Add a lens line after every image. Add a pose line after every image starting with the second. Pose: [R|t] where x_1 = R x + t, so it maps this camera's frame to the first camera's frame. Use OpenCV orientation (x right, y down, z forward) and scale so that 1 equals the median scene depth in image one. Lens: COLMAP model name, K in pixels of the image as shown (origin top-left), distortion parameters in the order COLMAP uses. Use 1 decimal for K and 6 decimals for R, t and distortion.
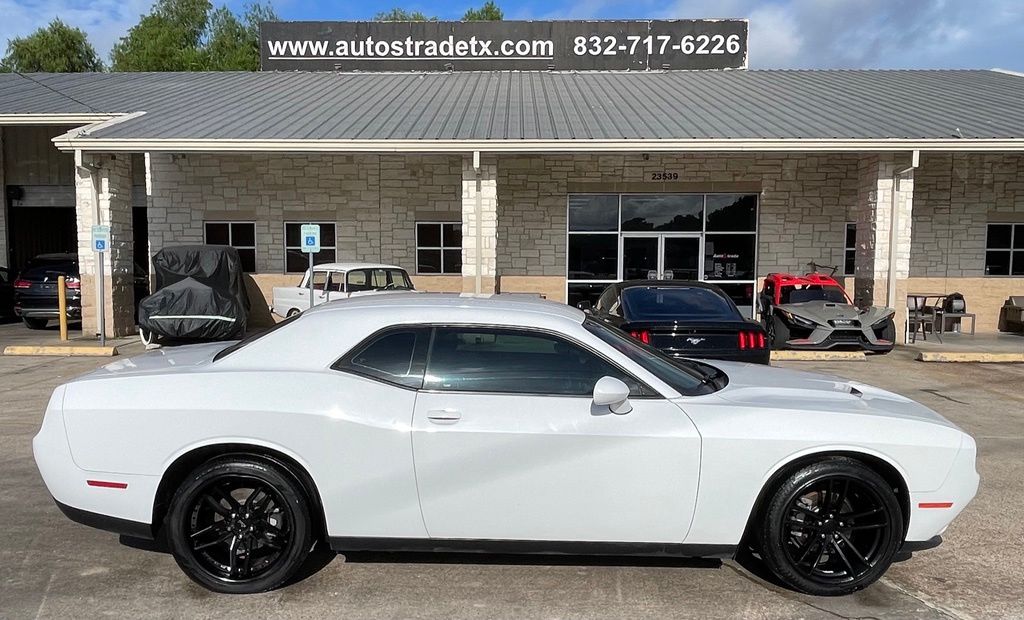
lens RADIAL K [[814.0, 0, 493.1], [0, 814.0, 313.5], [0, 0, 1]] dist [-0.001173, -0.006146]
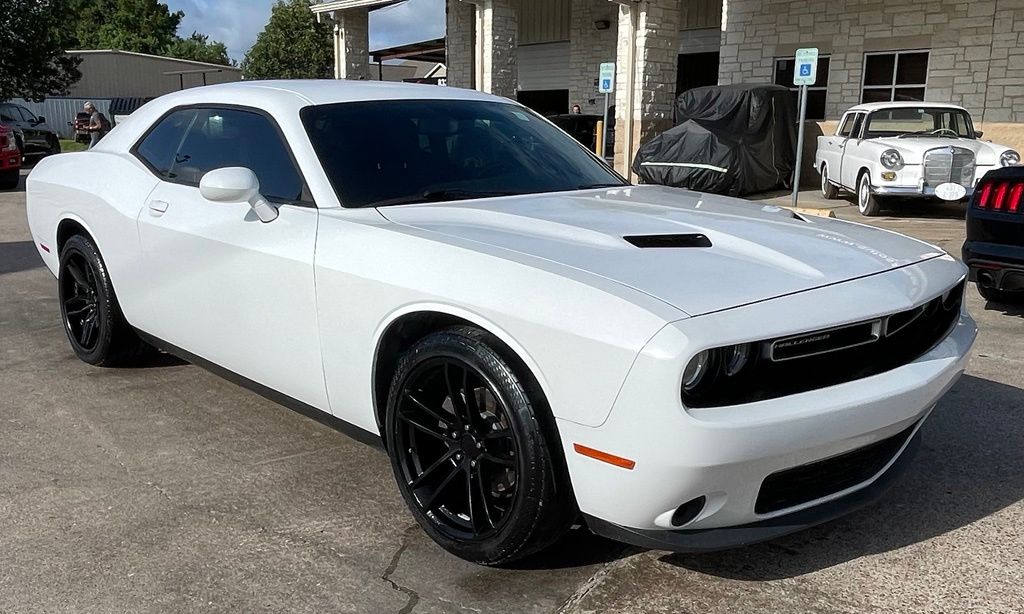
lens RADIAL K [[938.5, 0, 487.6], [0, 938.5, 306.6], [0, 0, 1]] dist [-0.000854, -0.030628]
pose [[0.662168, 0.141987, -0.735781, 0.233220], [-0.050000, 0.988068, 0.145675, 0.016499], [0.747685, -0.059672, 0.661366, 0.146467]]
